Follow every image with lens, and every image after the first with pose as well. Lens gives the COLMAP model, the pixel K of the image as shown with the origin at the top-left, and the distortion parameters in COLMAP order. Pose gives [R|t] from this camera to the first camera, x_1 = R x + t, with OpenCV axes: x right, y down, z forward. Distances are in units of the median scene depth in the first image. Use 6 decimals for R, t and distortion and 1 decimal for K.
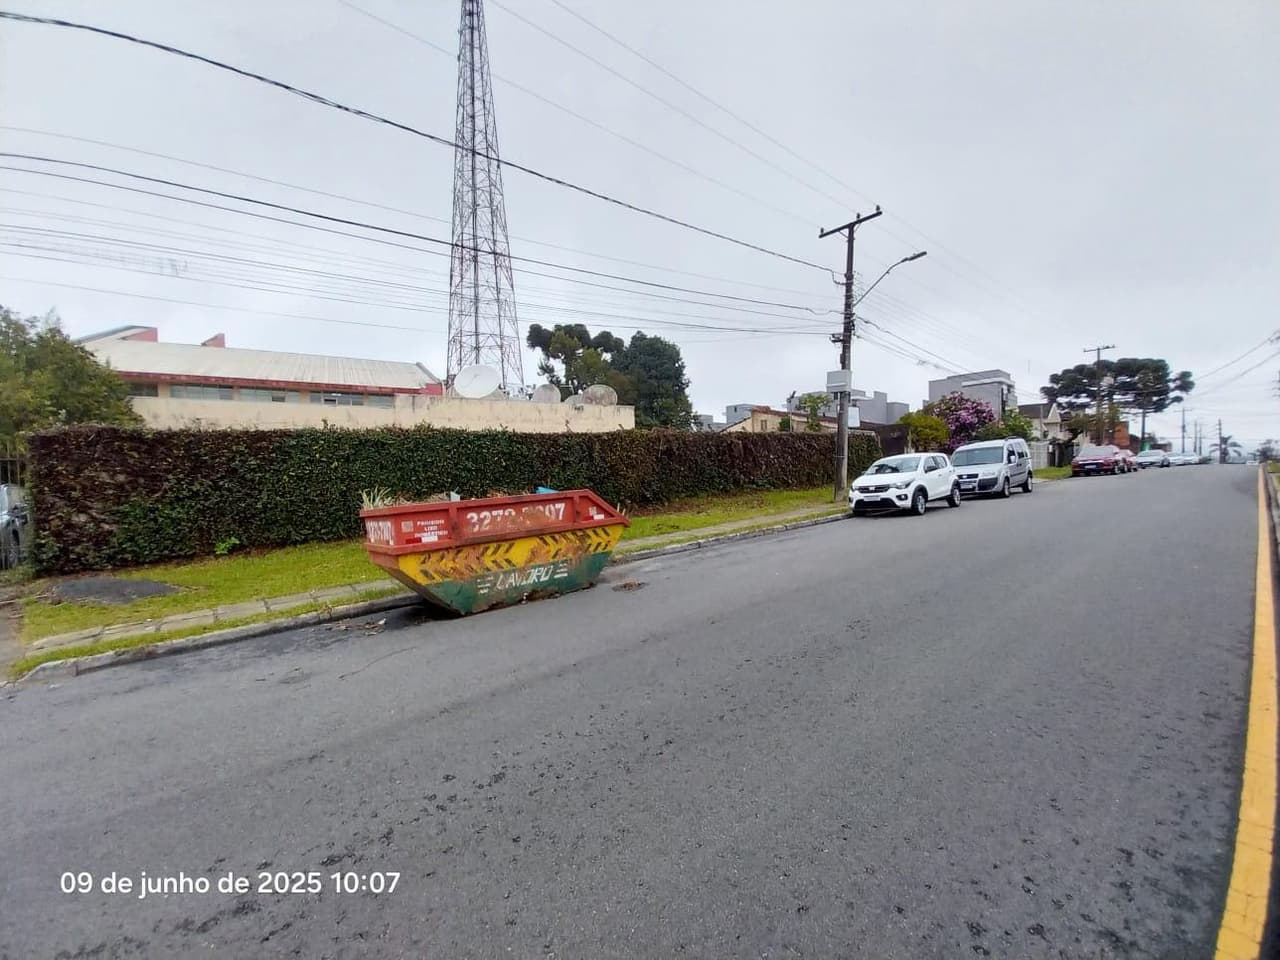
lens RADIAL K [[498.7, 0, 640.6], [0, 498.7, 485.9], [0, 0, 1]] dist [0.020110, -0.015792]
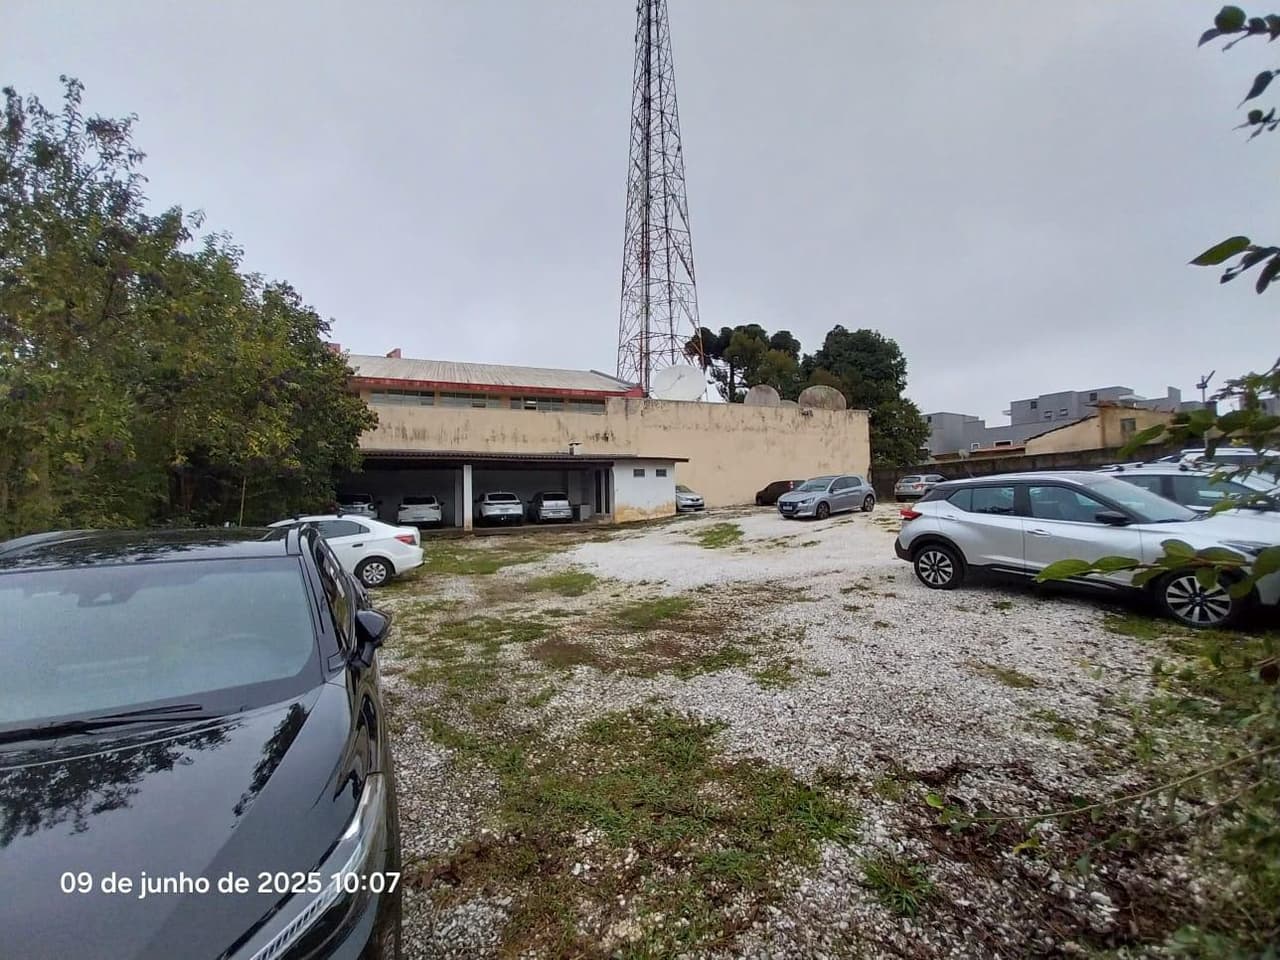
lens RADIAL K [[498.7, 0, 640.6], [0, 498.7, 485.9], [0, 0, 1]] dist [0.020110, -0.015792]
pose [[0.986359, -0.002851, -0.164584, -0.259706], [-0.004454, 0.999022, -0.044001, -0.004200], [0.164549, 0.044134, 0.985381, 0.181998]]
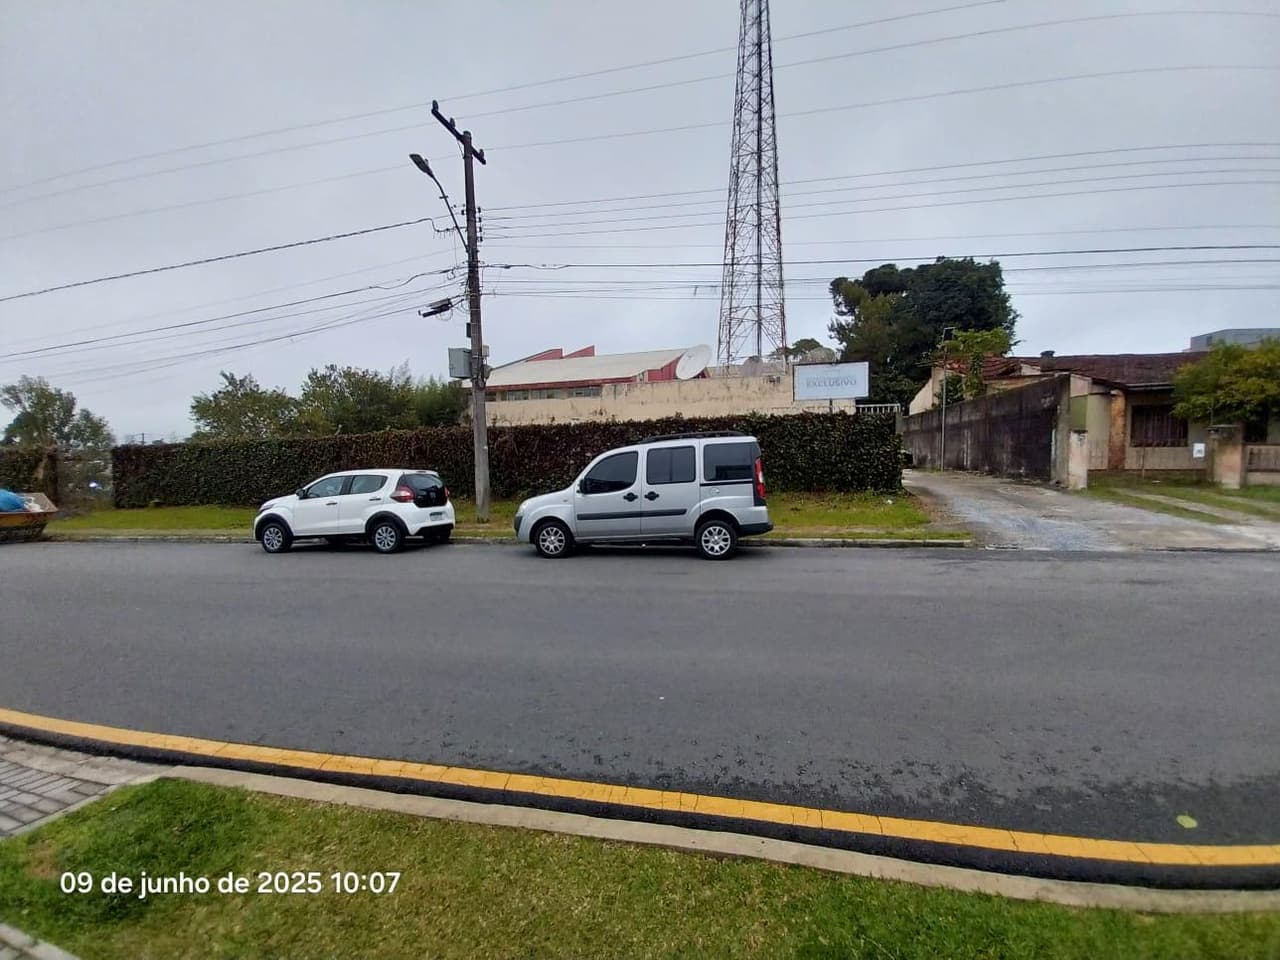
lens RADIAL K [[498.7, 0, 640.6], [0, 498.7, 485.9], [0, 0, 1]] dist [0.020110, -0.015792]
pose [[0.672194, 0.066436, -0.737388, 0.392617], [-0.021271, 0.997288, 0.070461, -0.026008], [0.740069, -0.031678, 0.671784, 0.225530]]
